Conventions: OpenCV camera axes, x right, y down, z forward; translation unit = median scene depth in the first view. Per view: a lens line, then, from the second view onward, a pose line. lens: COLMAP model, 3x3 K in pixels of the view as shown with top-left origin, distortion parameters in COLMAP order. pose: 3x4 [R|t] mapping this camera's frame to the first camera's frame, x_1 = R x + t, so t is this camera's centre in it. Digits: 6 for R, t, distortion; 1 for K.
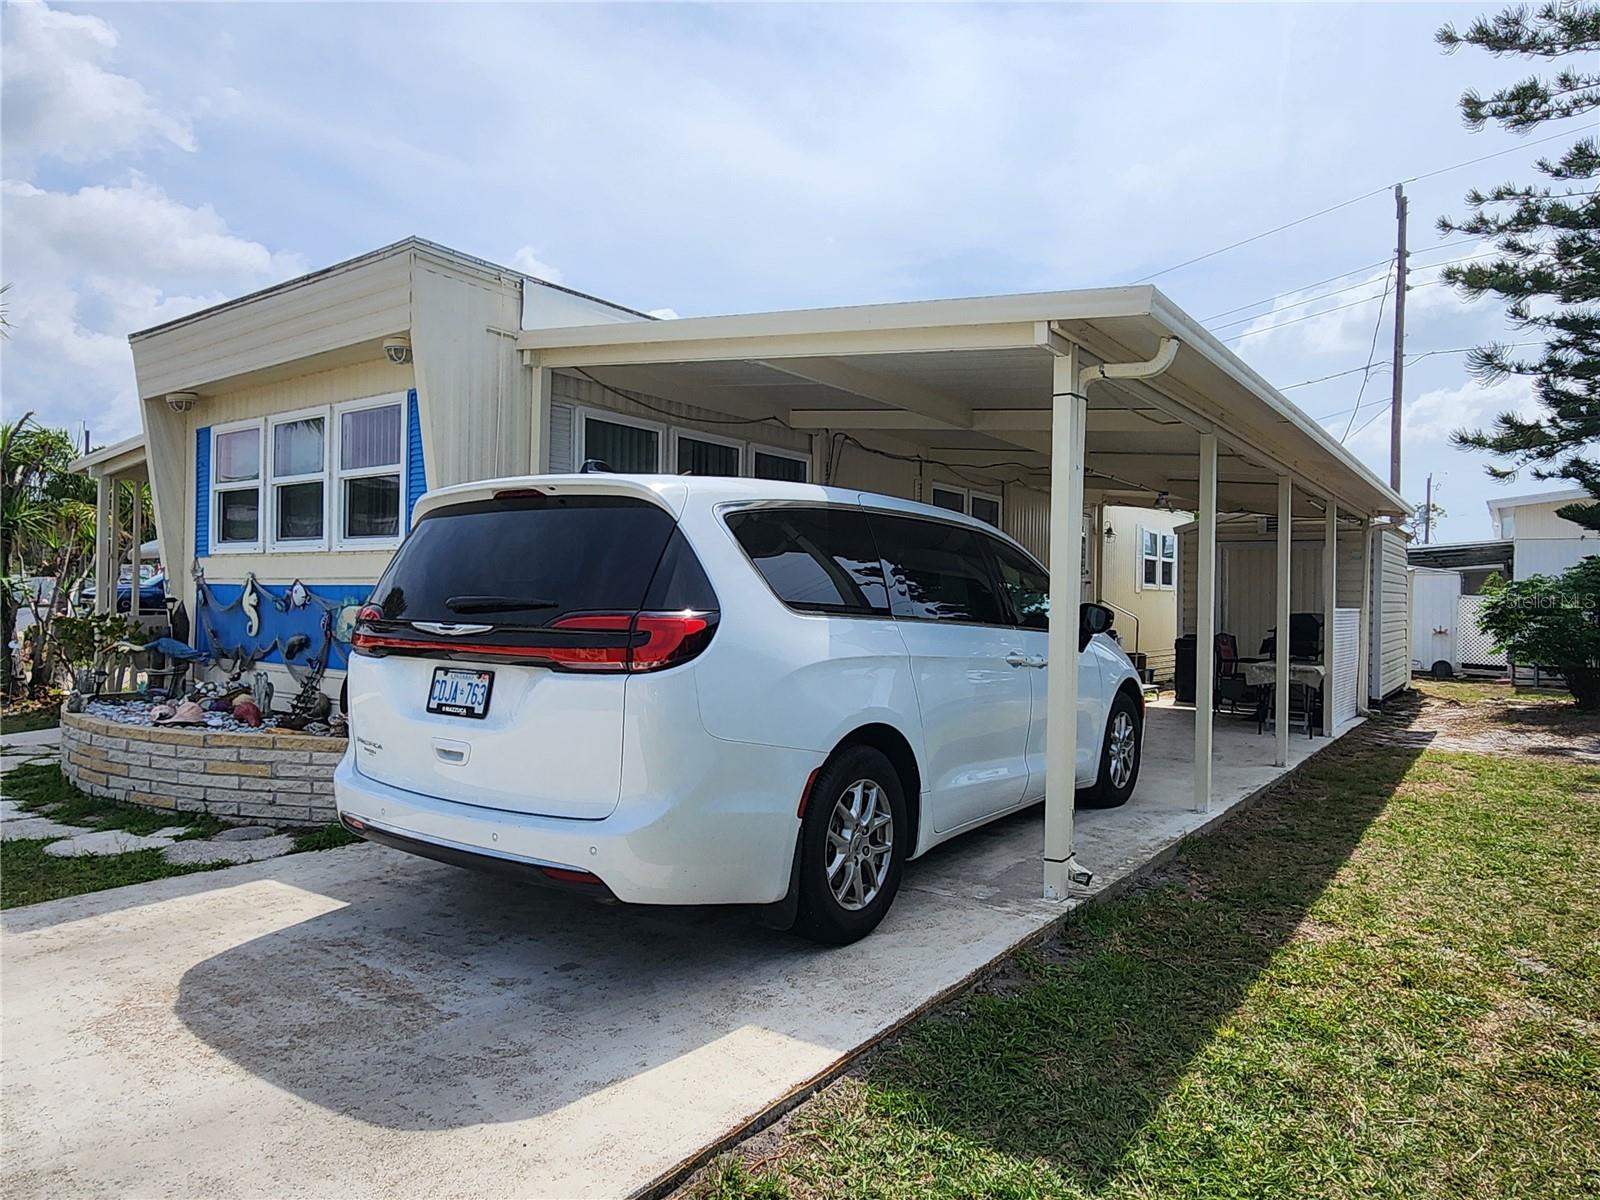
lens RADIAL K [[978.3, 0, 805.2], [0, 978.3, 594.9], [0, 0, 1]] dist [-0.002245, -0.000144]
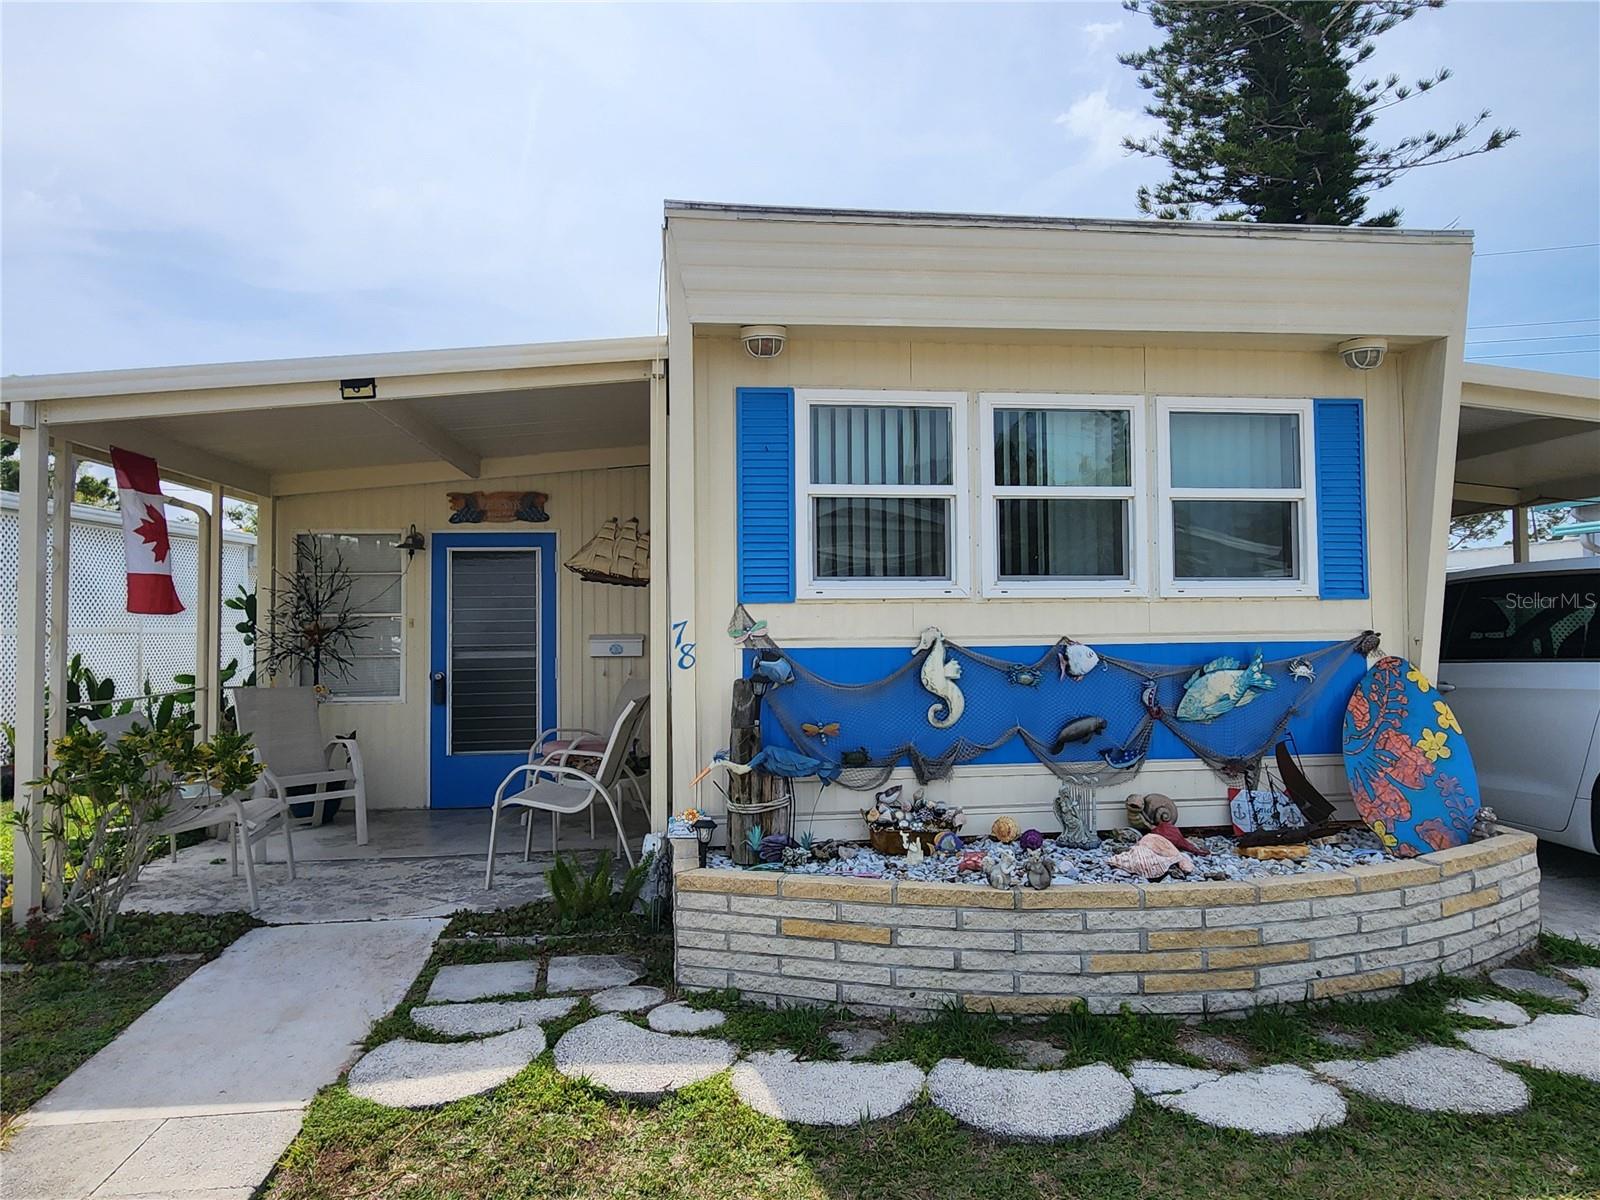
lens RADIAL K [[978.3, 0, 795.5], [0, 978.3, 588.2], [0, 0, 1]] dist [-0.002245, -0.000144]
pose [[0.740889, 0.003530, 0.671619, -1.128913], [0.019535, 0.999450, -0.026803, -0.035536], [-0.671344, 0.032978, 0.740412, 0.618727]]
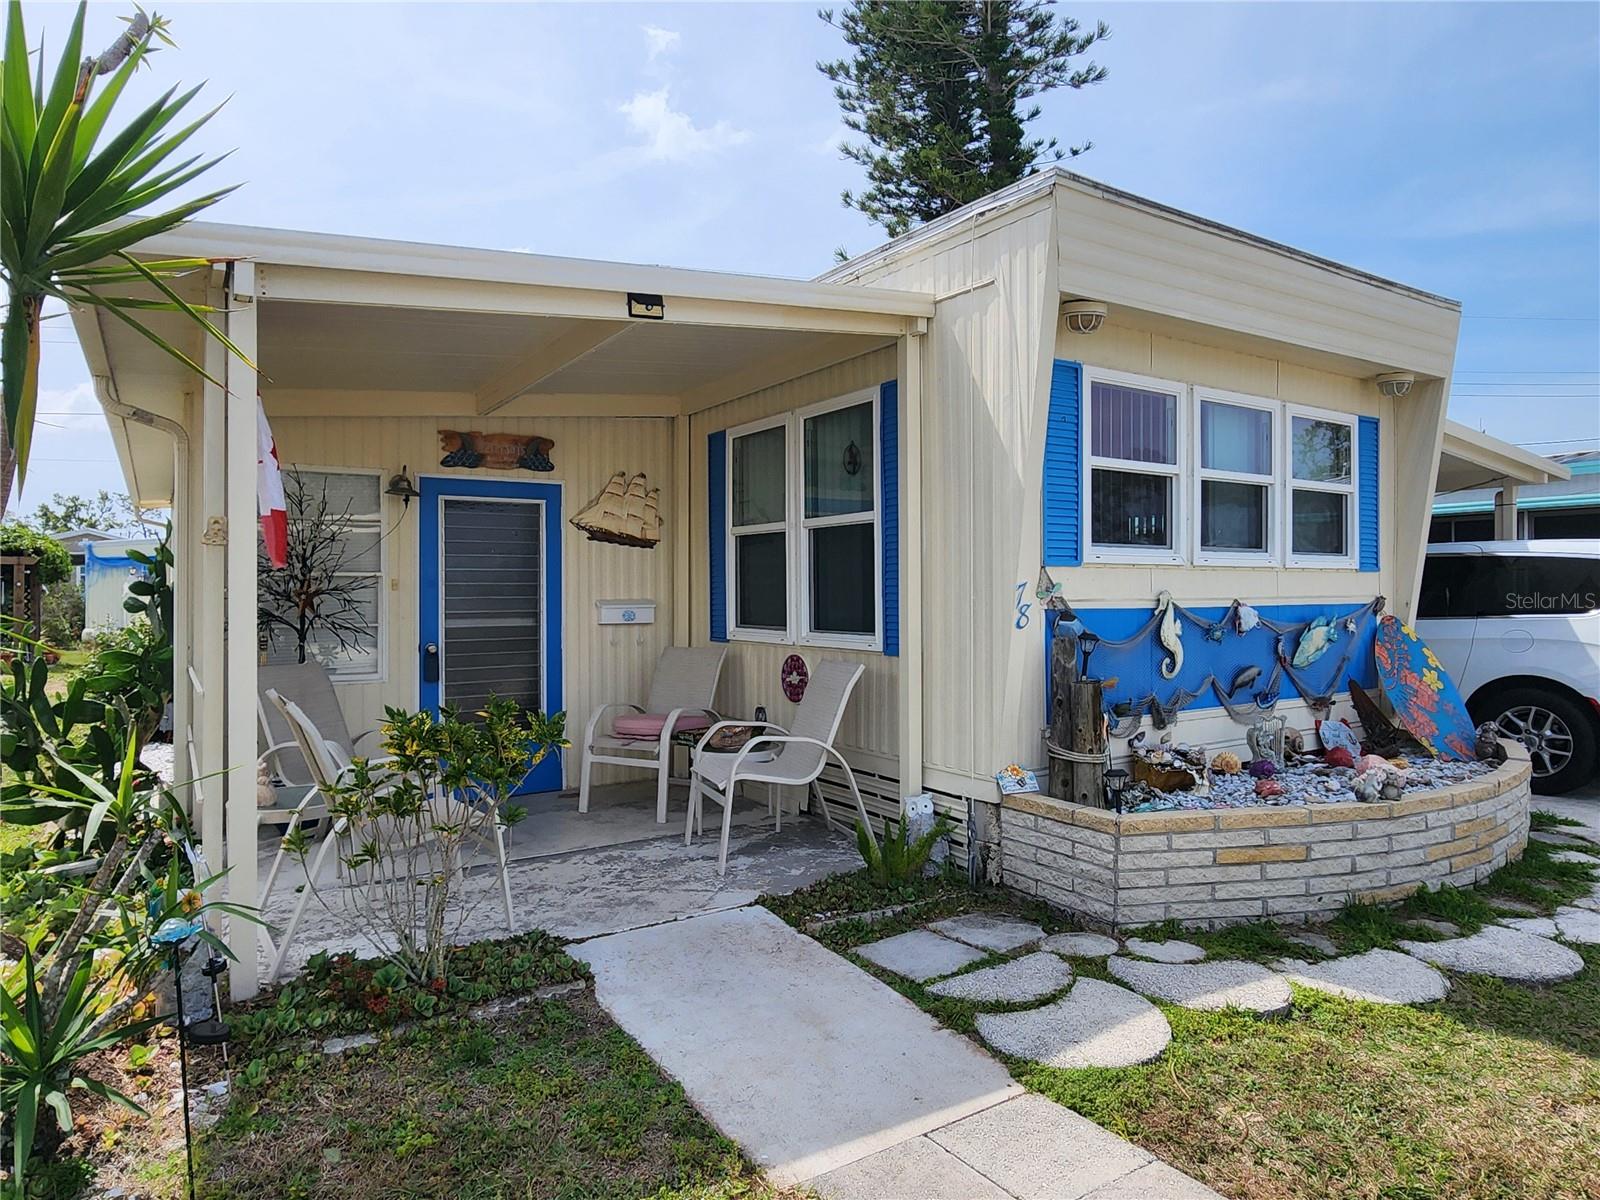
lens RADIAL K [[978.3, 0, 798.0], [0, 978.3, 590.4], [0, 0, 1]] dist [-0.002245, -0.000144]
pose [[0.366026, -0.012445, 0.930521, -1.419960], [0.008669, 0.999913, 0.009963, -0.034943], [-0.930564, 0.004420, 0.366102, 1.046508]]
